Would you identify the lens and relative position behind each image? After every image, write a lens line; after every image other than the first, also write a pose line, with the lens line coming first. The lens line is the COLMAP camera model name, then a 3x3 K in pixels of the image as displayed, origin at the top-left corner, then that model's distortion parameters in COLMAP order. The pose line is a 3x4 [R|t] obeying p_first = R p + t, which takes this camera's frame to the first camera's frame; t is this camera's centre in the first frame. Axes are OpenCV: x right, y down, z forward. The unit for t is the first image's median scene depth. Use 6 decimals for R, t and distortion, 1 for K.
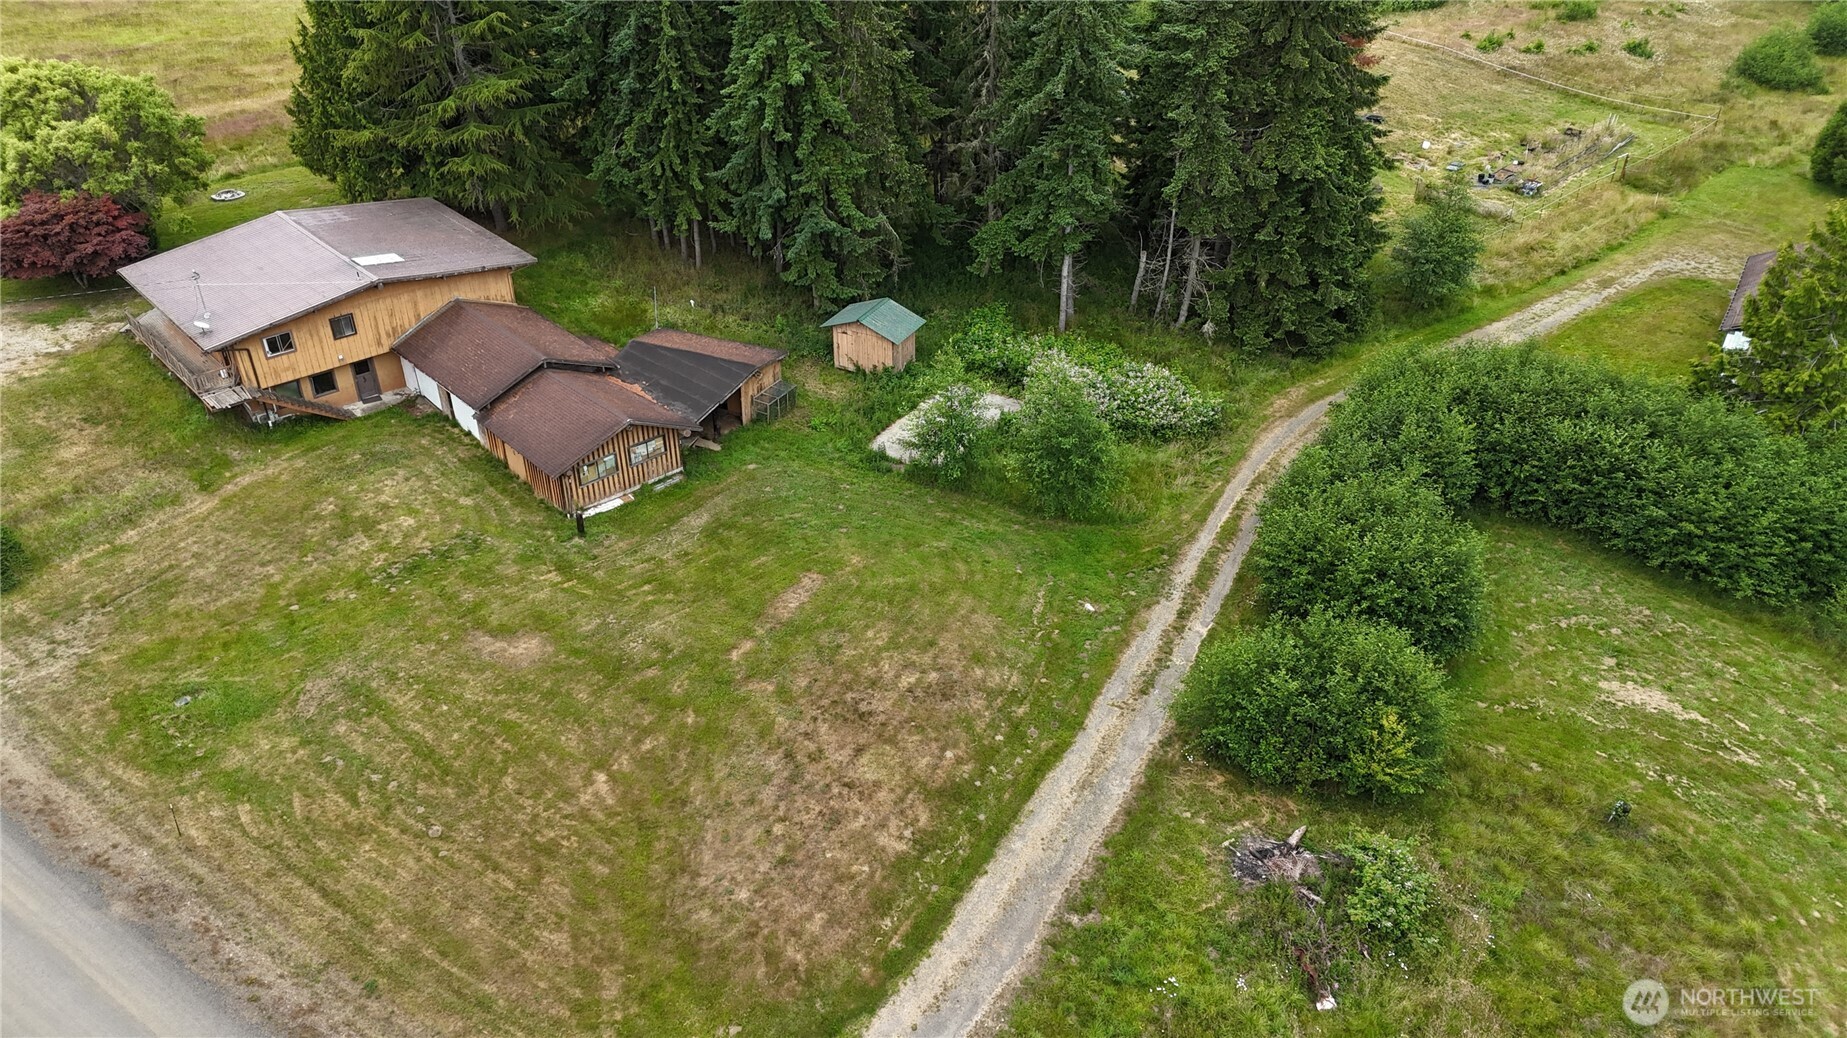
lens RADIAL K [[1349.0, 0, 923.5], [0, 1349.0, 519.0], [0, 0, 1]] dist [0.096688, -0.108434]
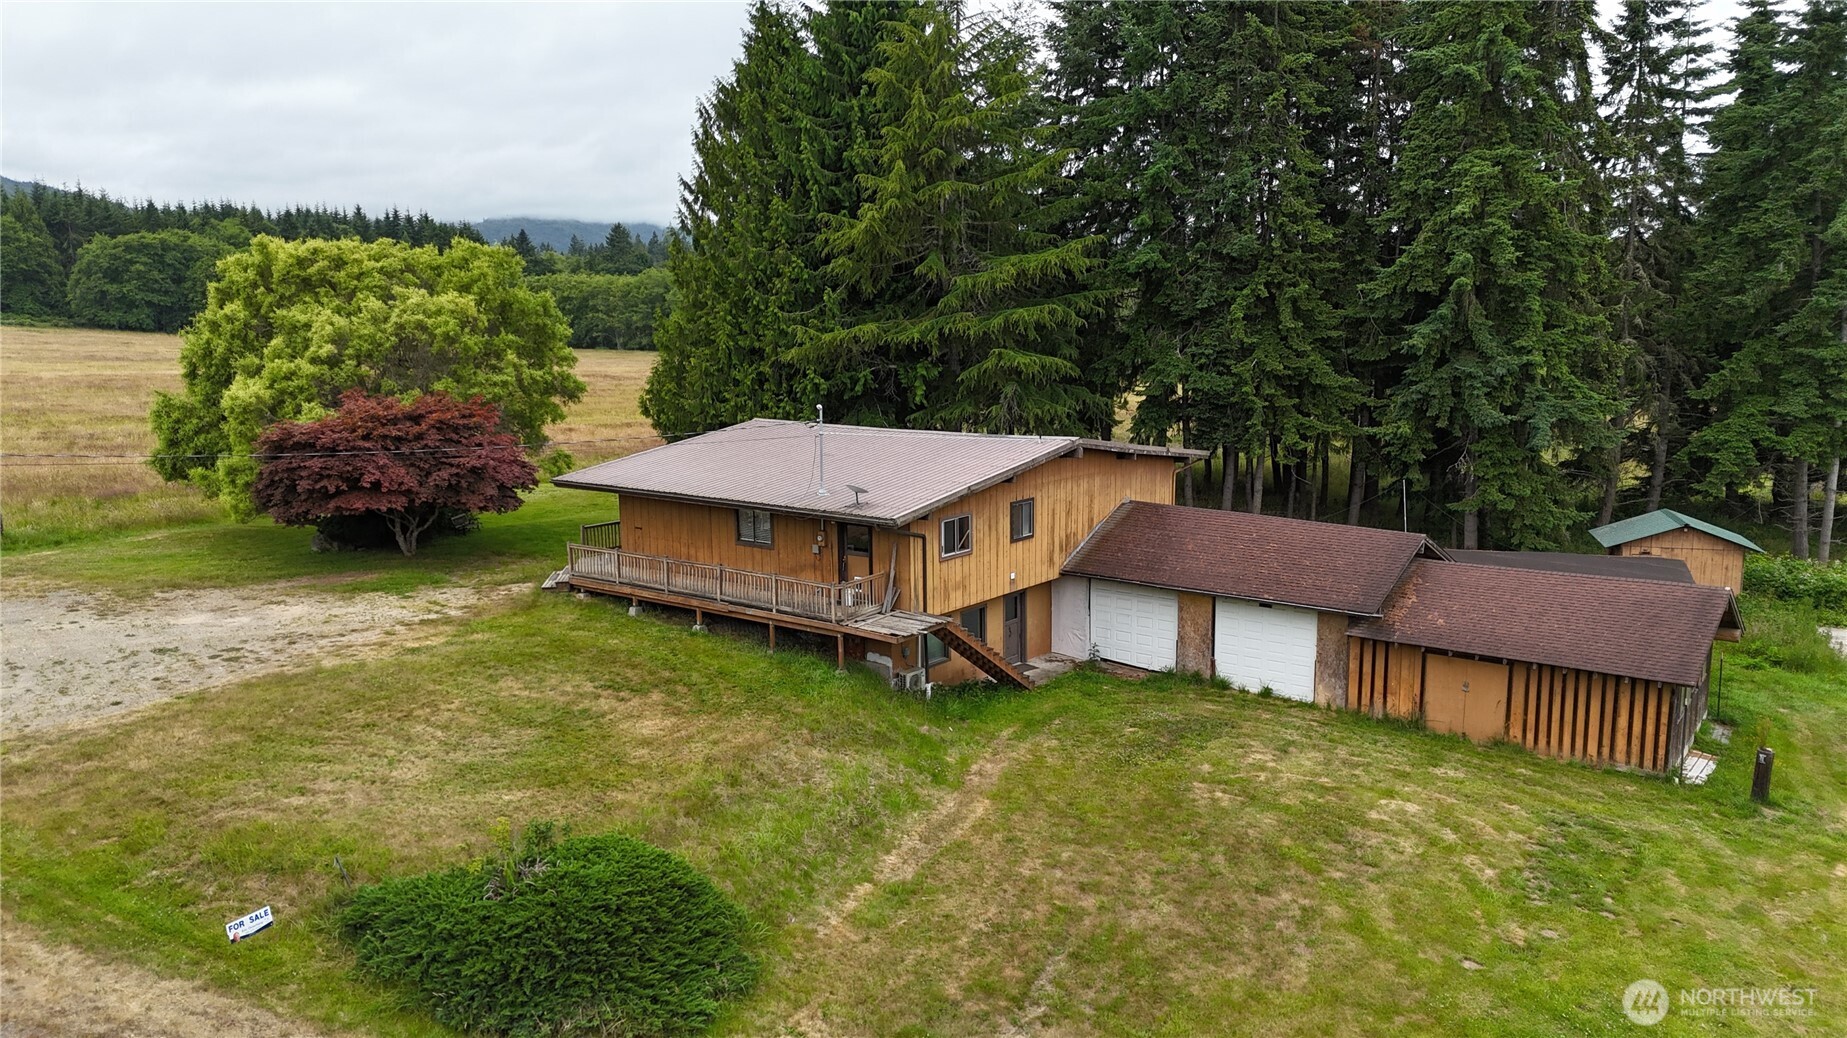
lens RADIAL K [[1349.0, 0, 923.5], [0, 1349.0, 519.0], [0, 0, 1]] dist [0.096688, -0.108434]
pose [[0.985975, -0.038433, 0.162409, -0.592308], [0.098698, 0.918995, -0.381717, 0.070626], [-0.134582, 0.392393, 0.909899, 0.537088]]
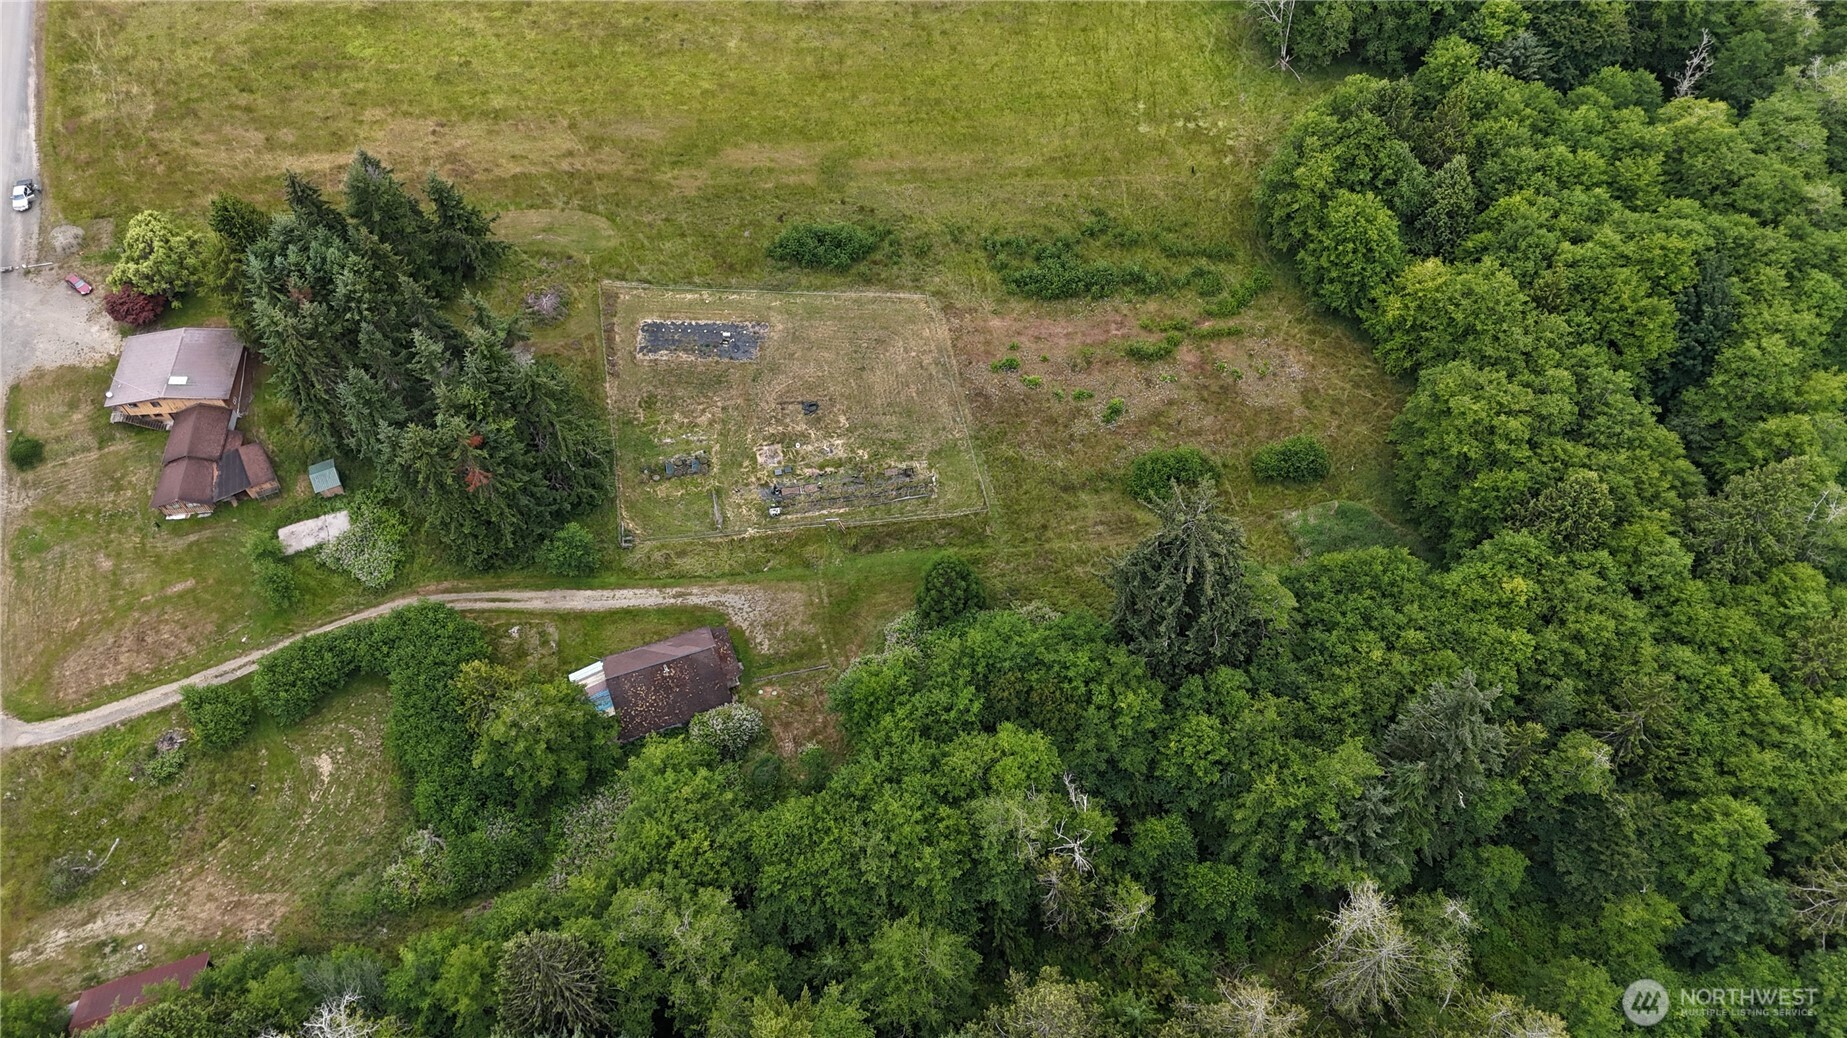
lens RADIAL K [[1301.8, 0, 923.5], [0, 1301.8, 519.0], [0, 0, 1]] dist [0.043929, -0.044255]
pose [[0.785671, 0.505473, -0.356677, 2.033373], [-0.317190, 0.824133, 0.469249, -1.837229], [0.531142, -0.255541, 0.807829, -0.434566]]
